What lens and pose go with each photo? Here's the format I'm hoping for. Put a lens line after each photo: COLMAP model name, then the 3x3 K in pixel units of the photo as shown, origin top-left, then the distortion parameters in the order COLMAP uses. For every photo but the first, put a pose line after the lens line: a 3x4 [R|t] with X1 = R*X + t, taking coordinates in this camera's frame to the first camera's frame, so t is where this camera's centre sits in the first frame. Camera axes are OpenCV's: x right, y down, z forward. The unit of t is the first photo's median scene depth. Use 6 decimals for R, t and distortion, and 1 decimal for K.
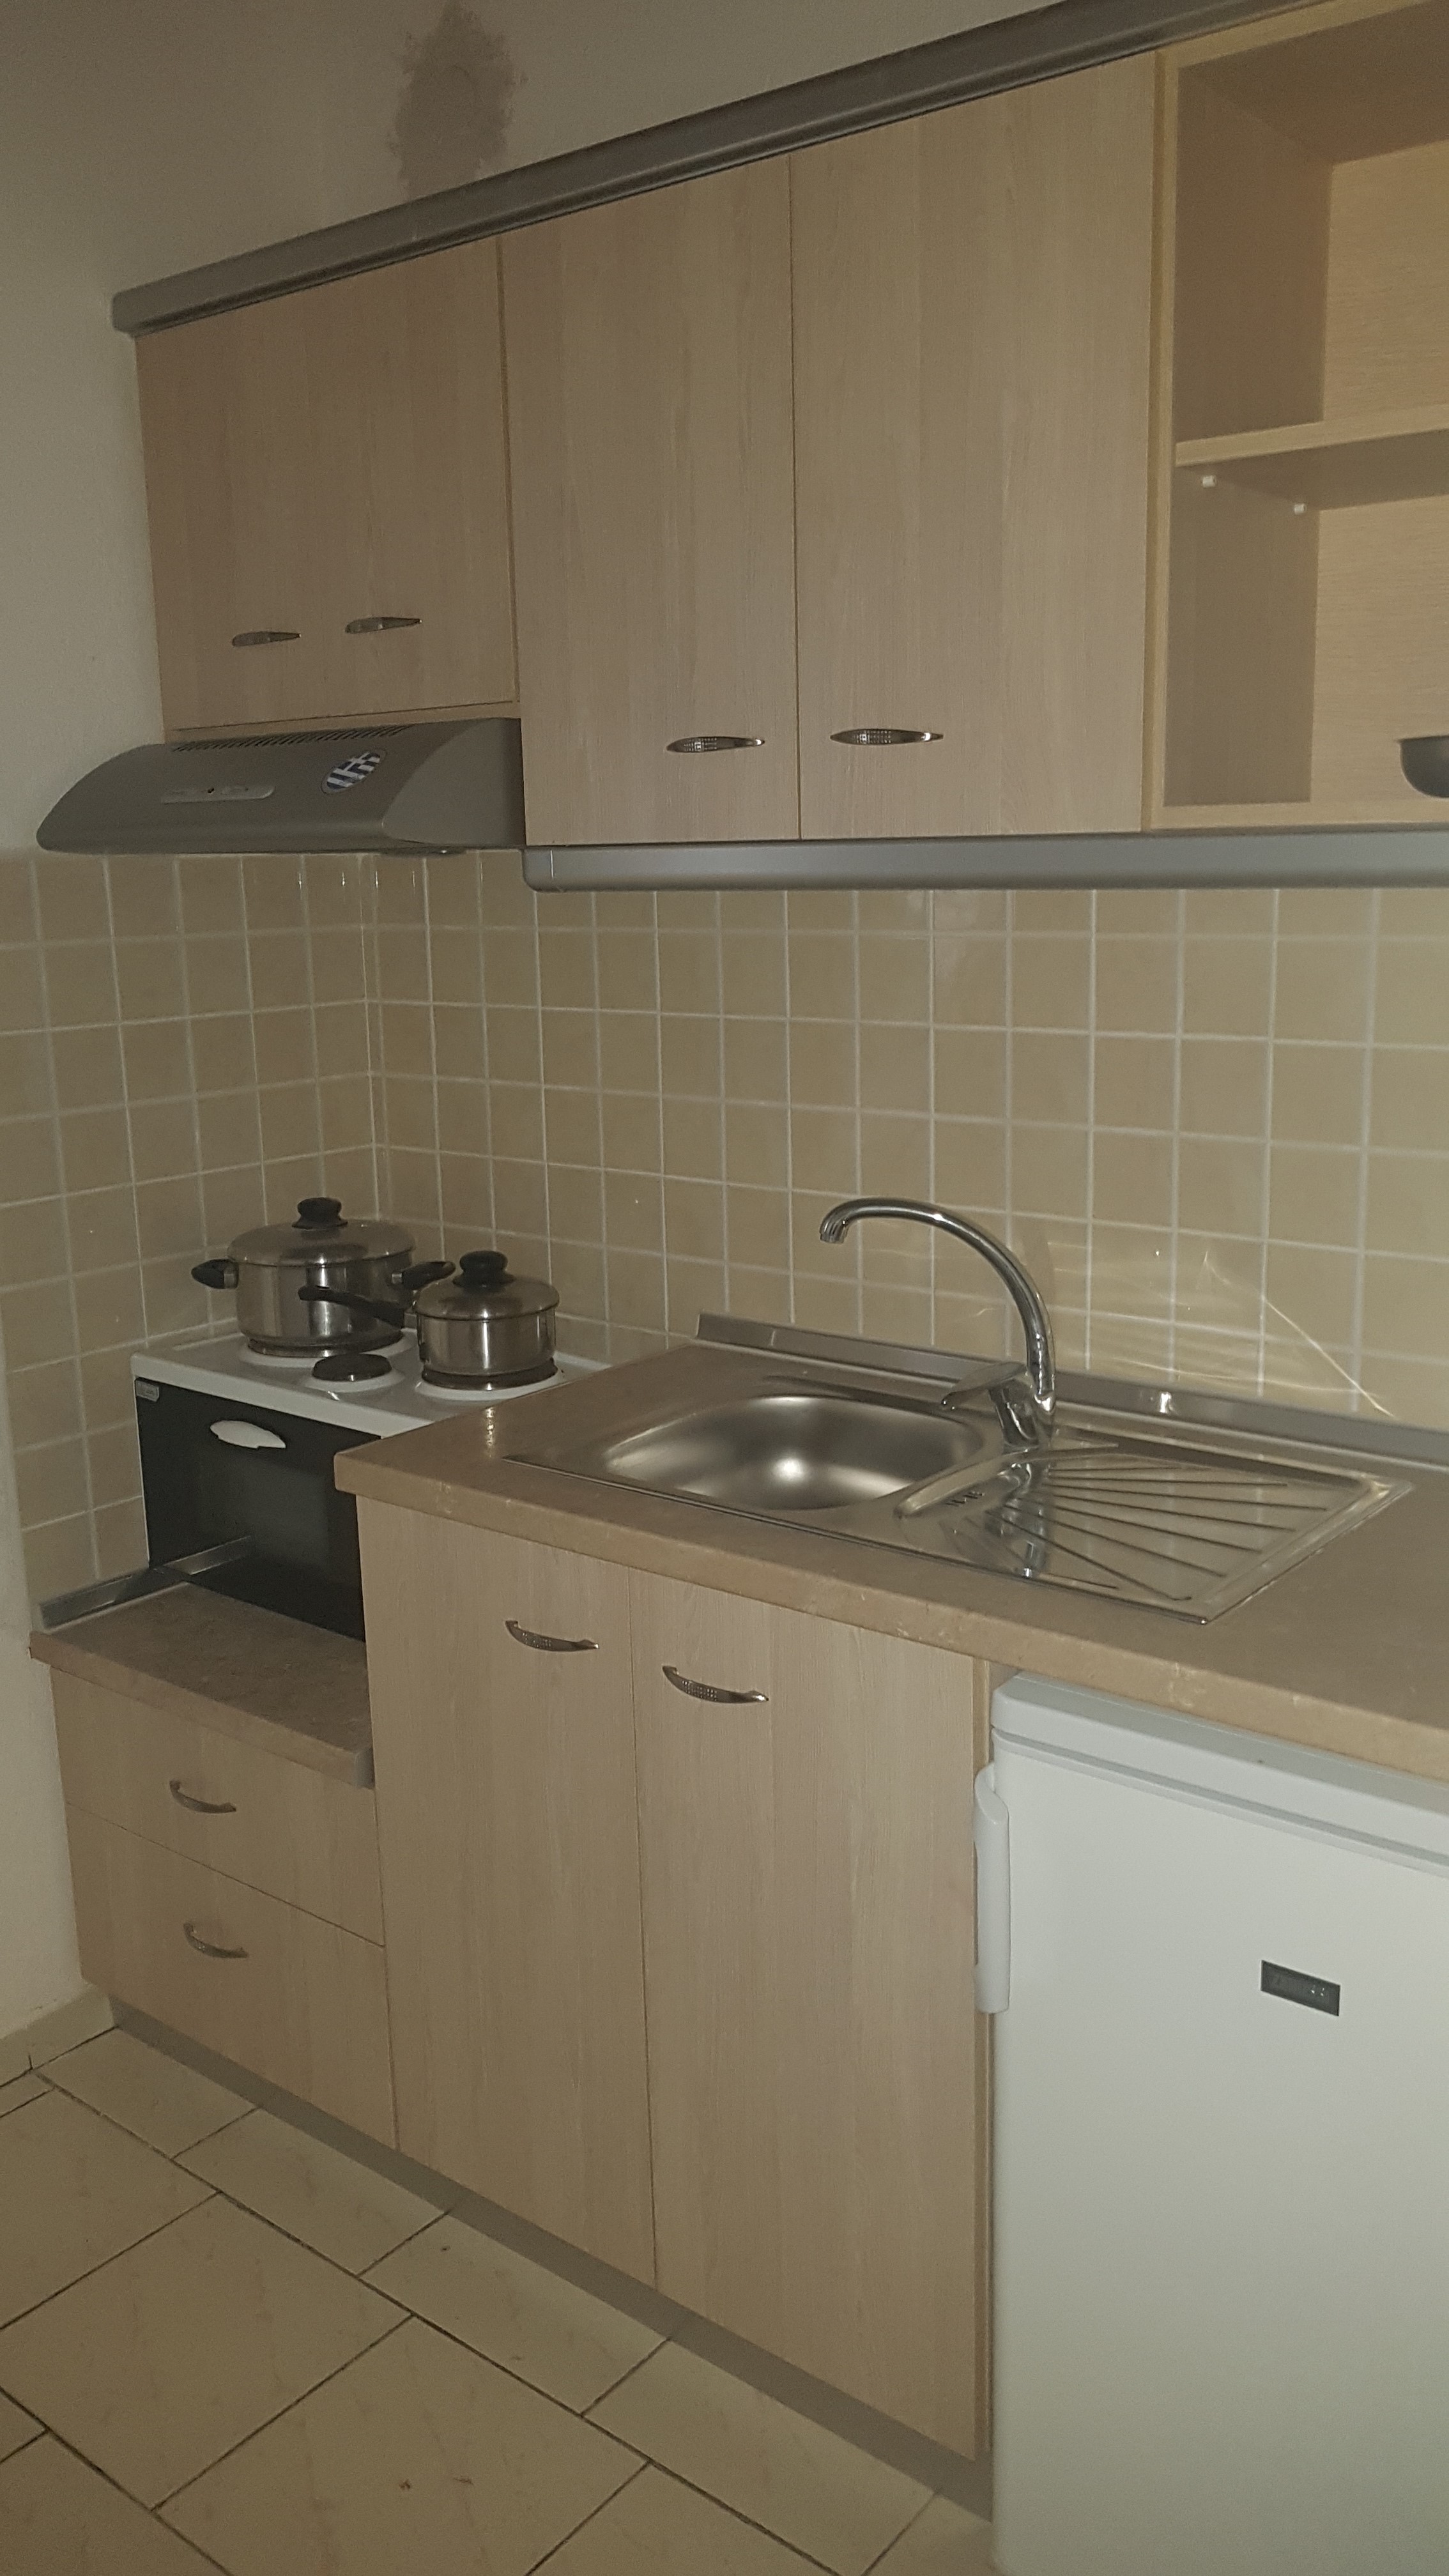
lens RADIAL K [[1975.1, 0, 724.5], [0, 1975.1, 1288.0], [0, 0, 1]] dist [0.003090, 0.002622]
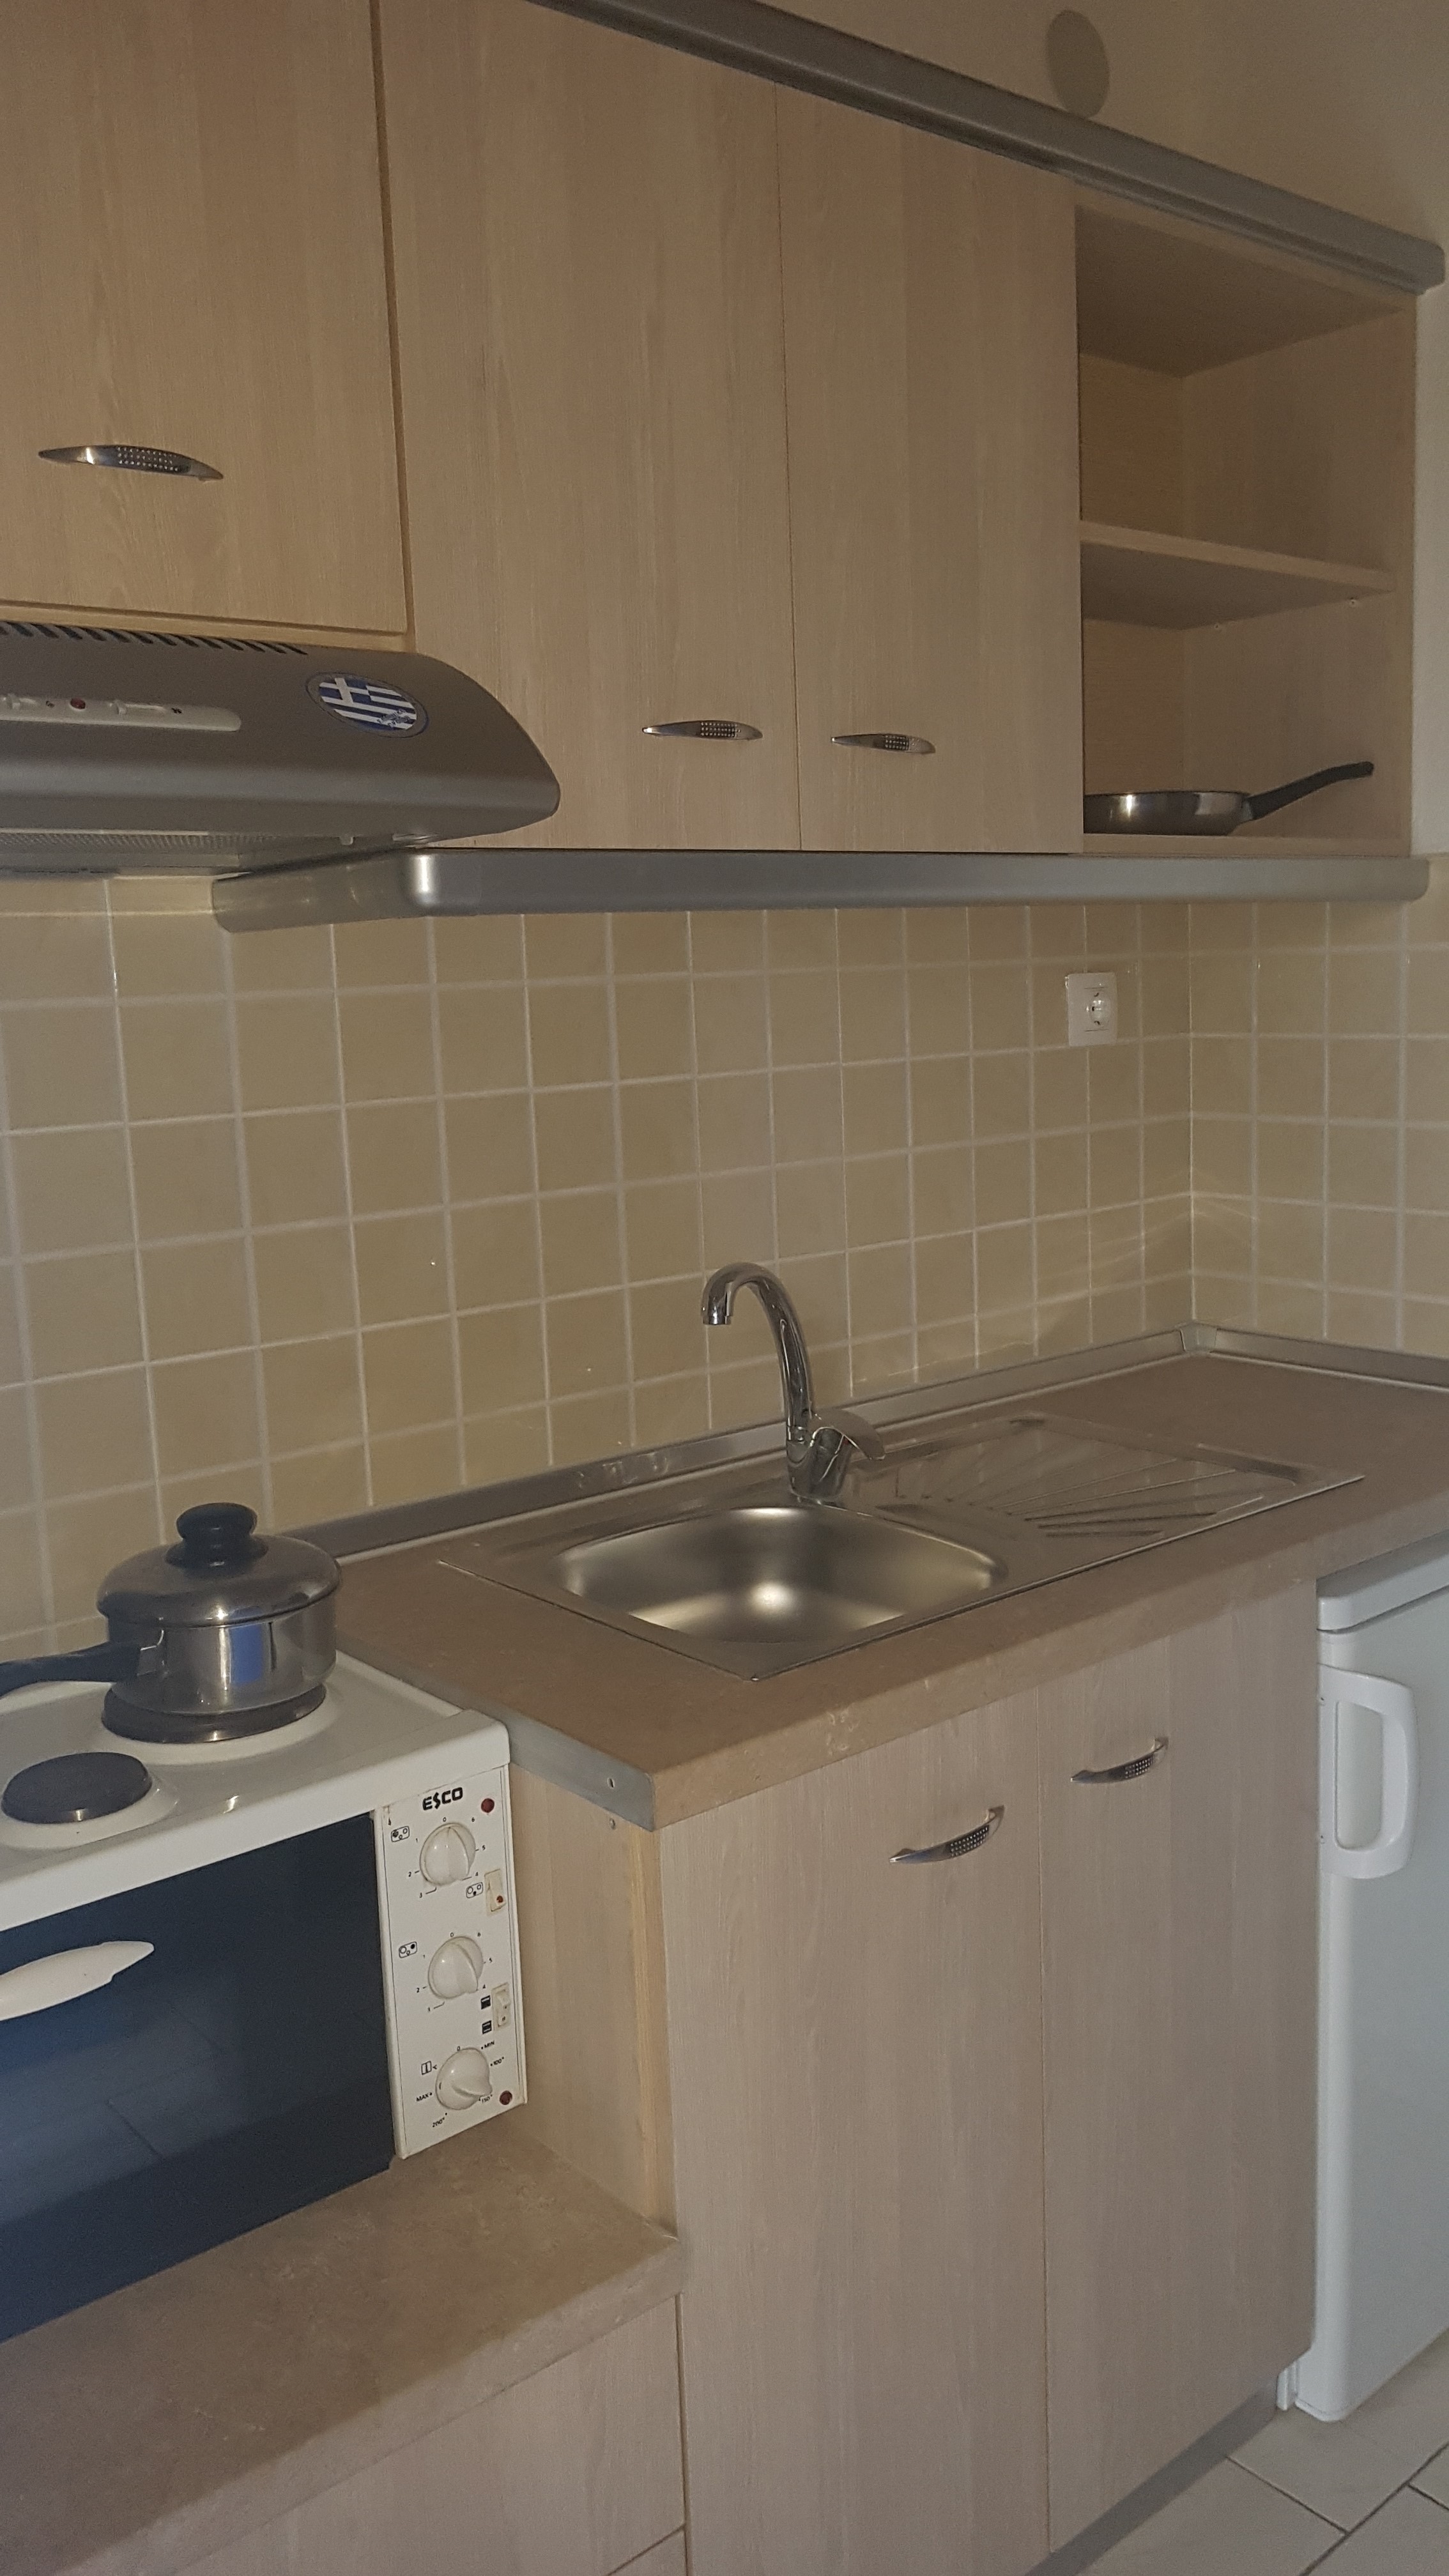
lens RADIAL K [[2100.9, 0, 724.5], [0, 2100.9, 1288.0], [0, 0, 1]] dist [-0.082749, 0.000454]
pose [[0.229170, -0.140768, 0.963154, -0.798537], [0.210295, 0.973279, 0.092211, -0.128146], [-0.950398, 0.181415, 0.252649, 0.782007]]
